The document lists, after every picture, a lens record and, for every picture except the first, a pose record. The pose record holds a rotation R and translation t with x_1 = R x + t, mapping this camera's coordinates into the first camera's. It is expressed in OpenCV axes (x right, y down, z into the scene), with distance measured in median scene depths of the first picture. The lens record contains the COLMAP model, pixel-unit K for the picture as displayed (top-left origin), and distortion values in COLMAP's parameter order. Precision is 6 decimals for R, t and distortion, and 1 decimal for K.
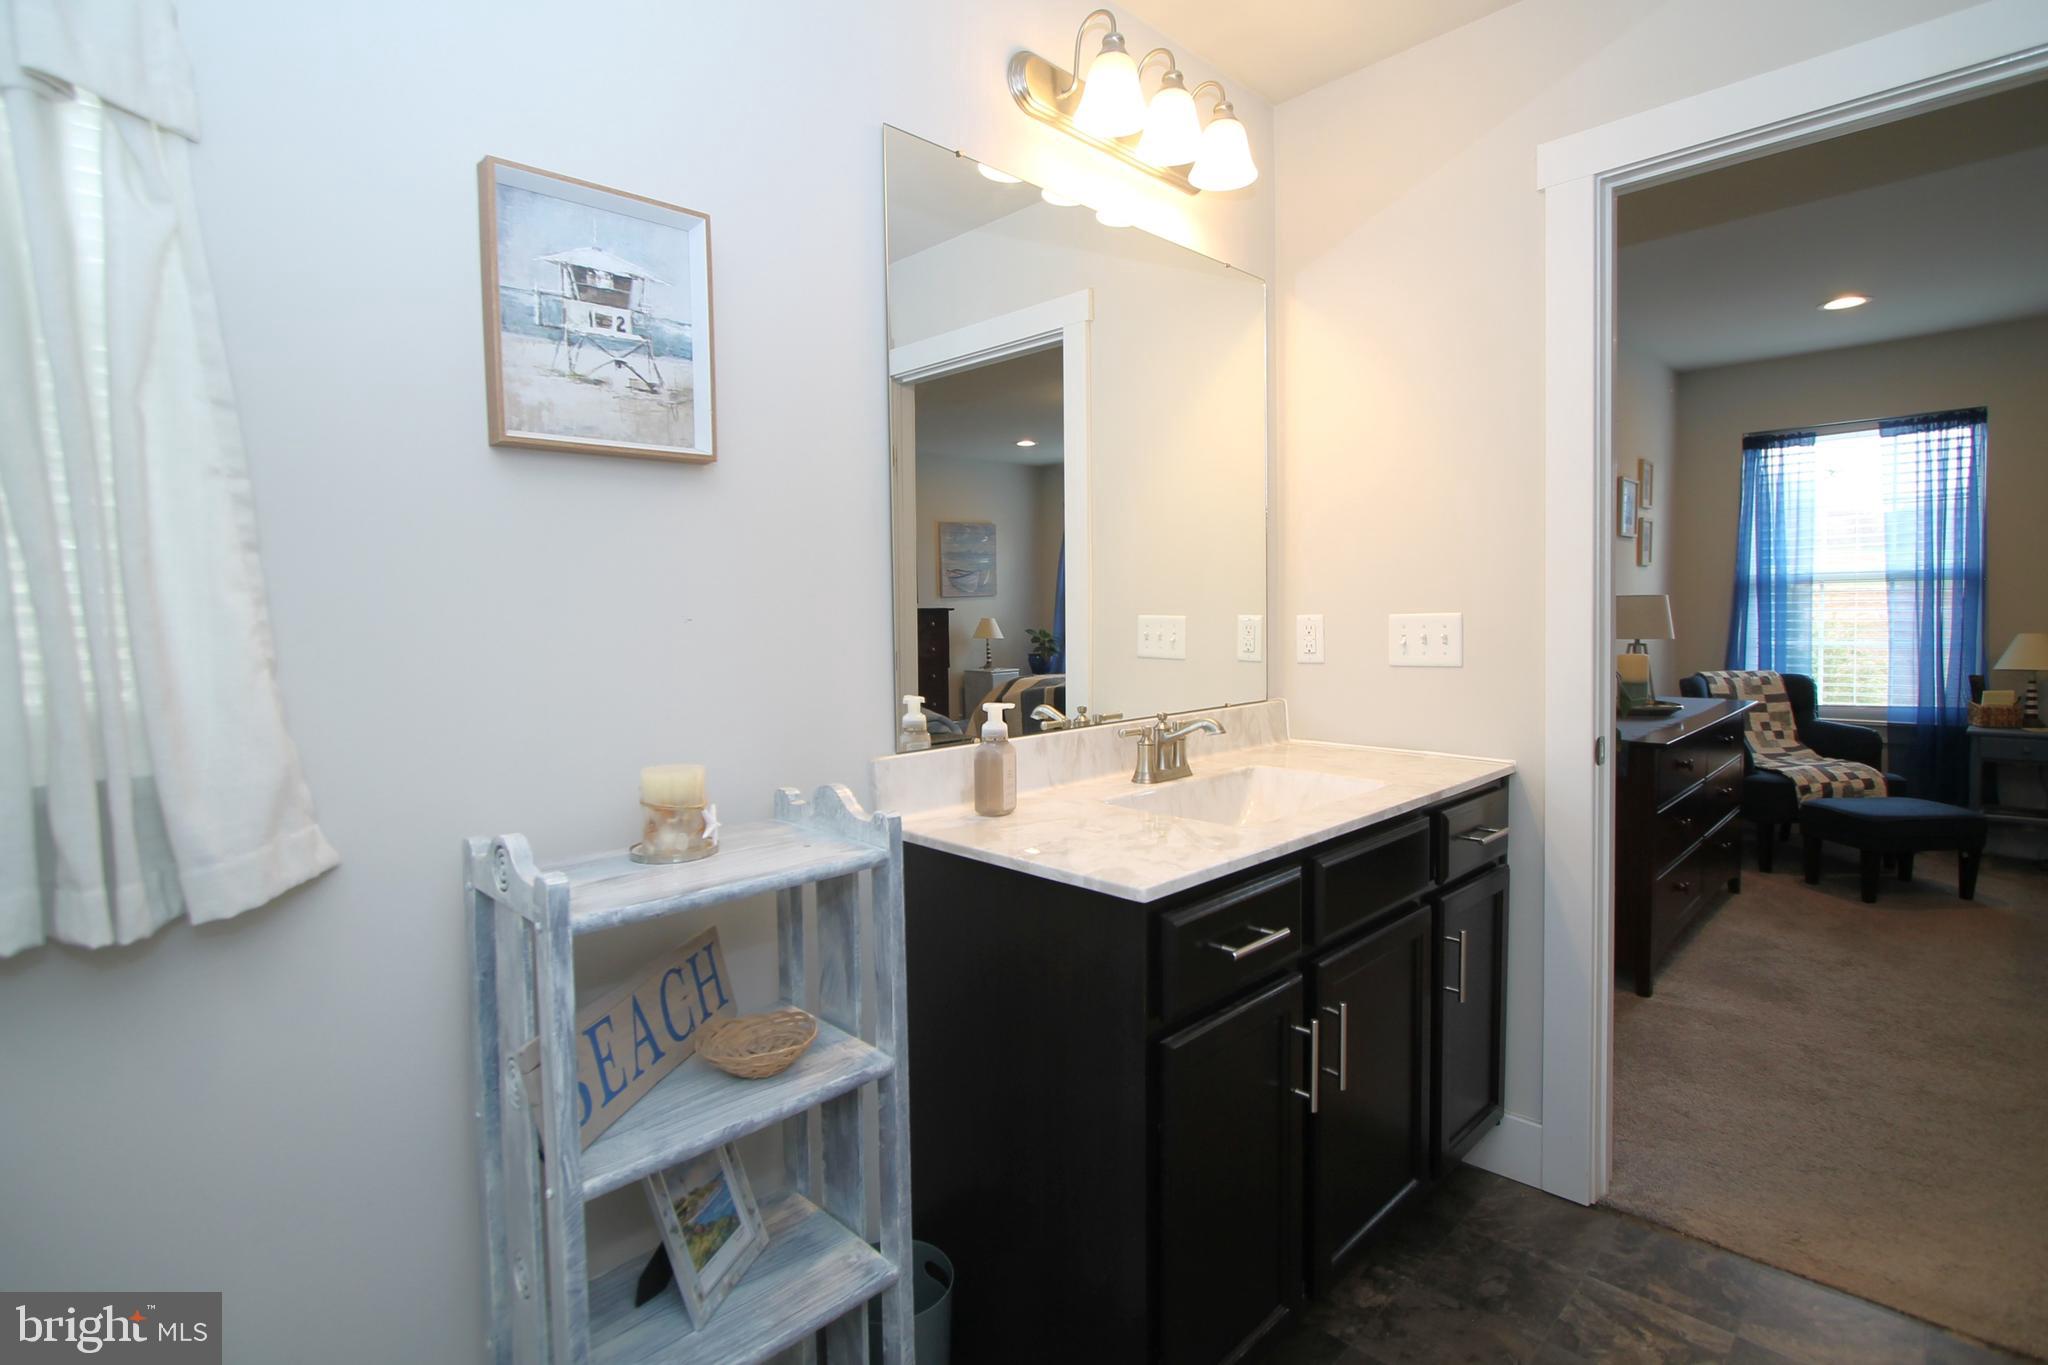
lens RADIAL K [[971.5, 0, 1018.0], [0, 971.5, 654.6], [0, 0, 1]] dist [-0.011058, 0.000993]
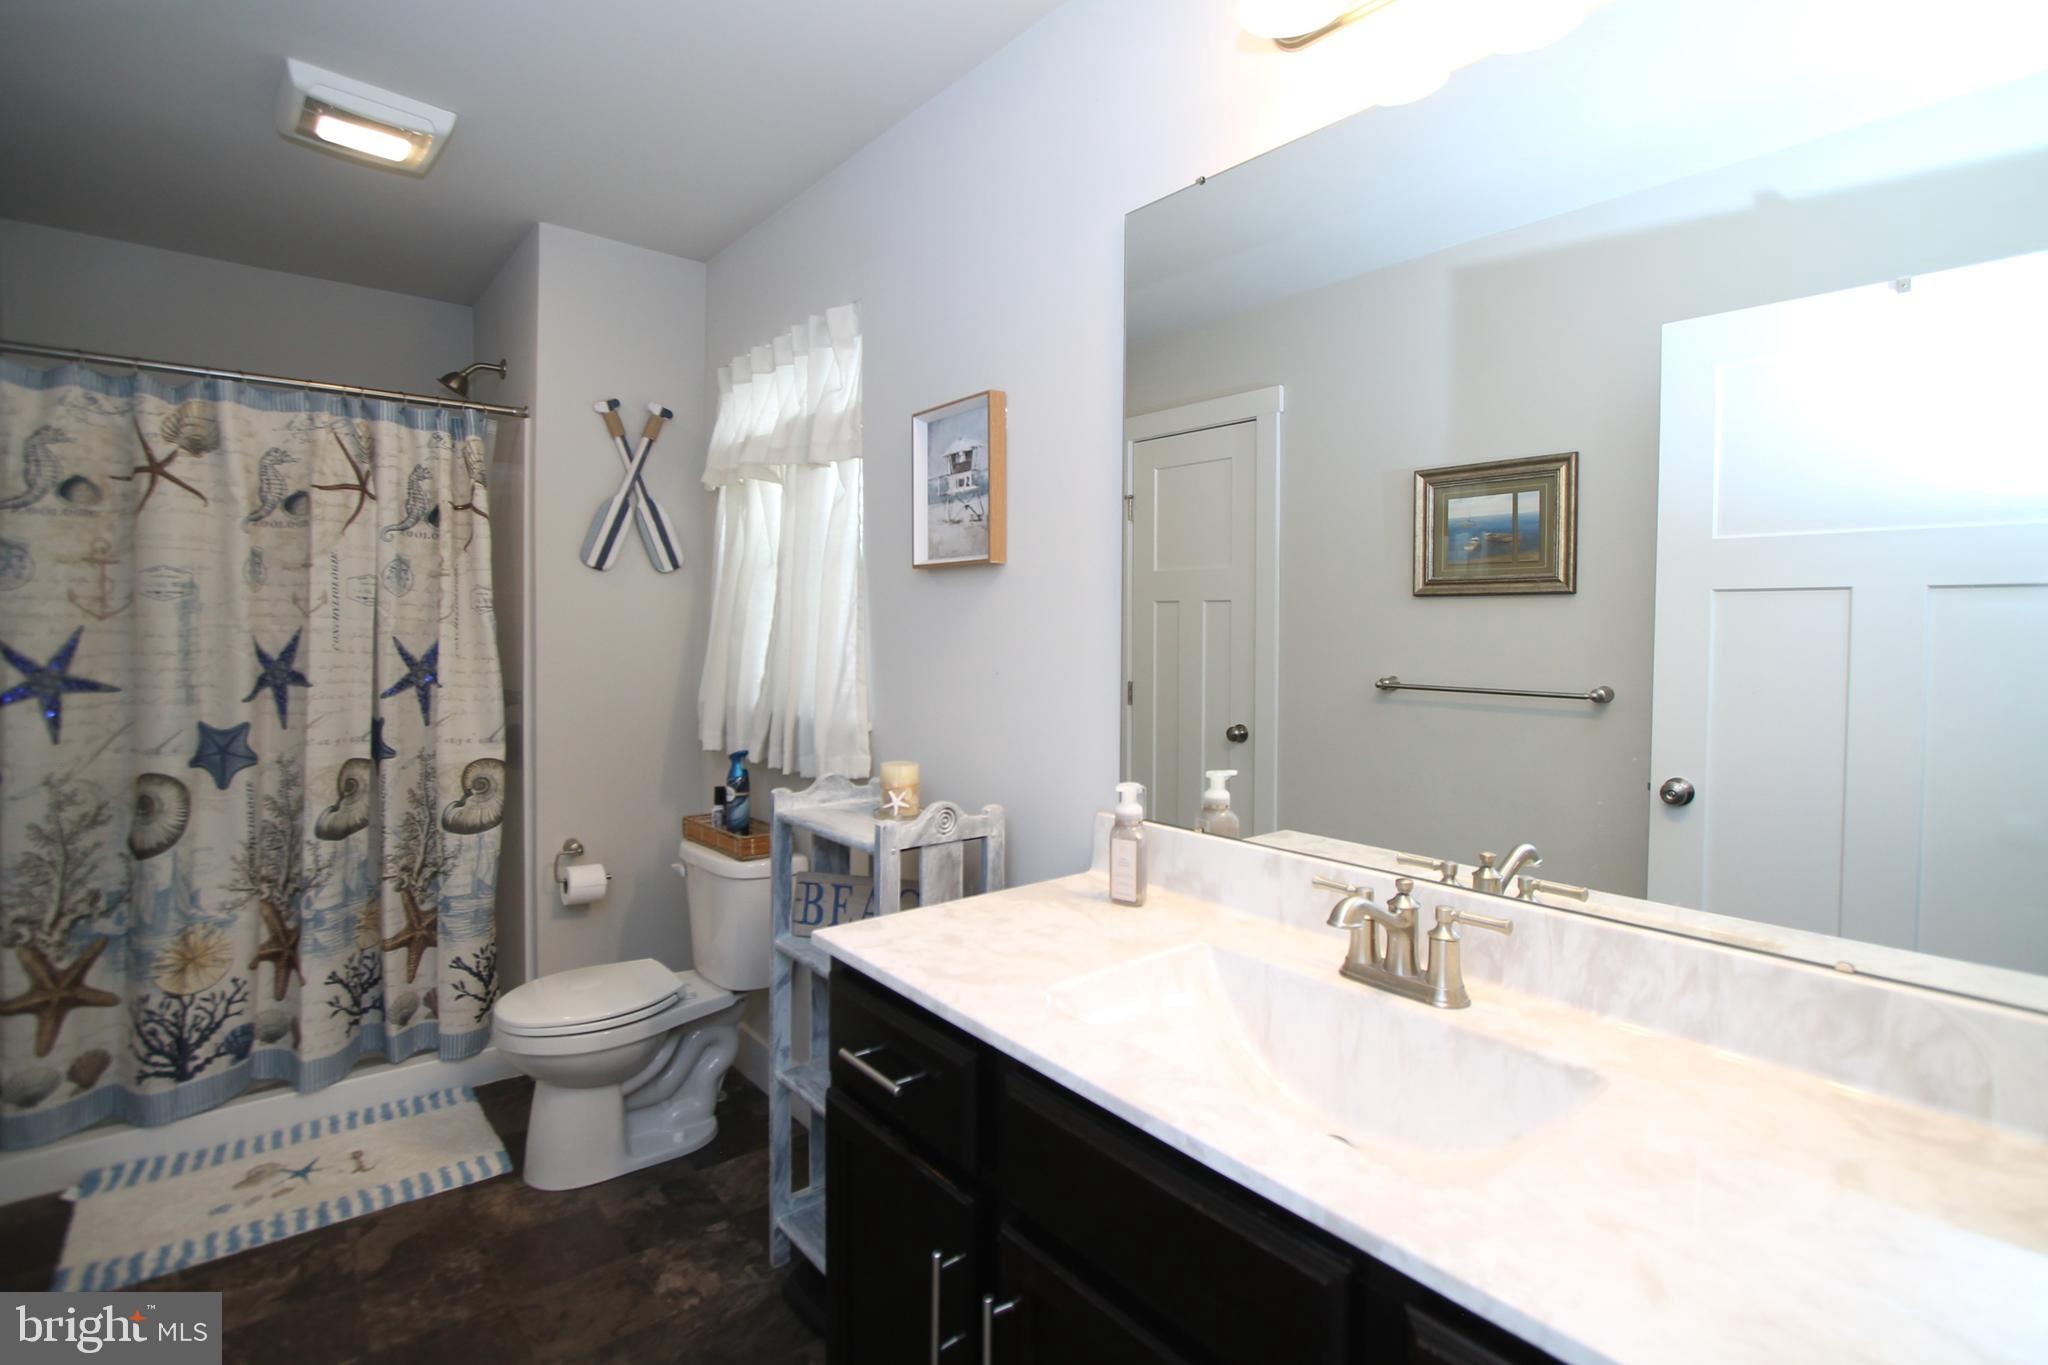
lens RADIAL K [[971.5, 0, 1018.0], [0, 971.5, 654.6], [0, 0, 1]] dist [-0.011058, 0.000993]
pose [[-0.087977, 0.039306, -0.995347, 1.158060], [-0.063580, 0.996962, 0.044989, -0.139085], [0.994091, 0.067242, -0.085211, 1.238905]]
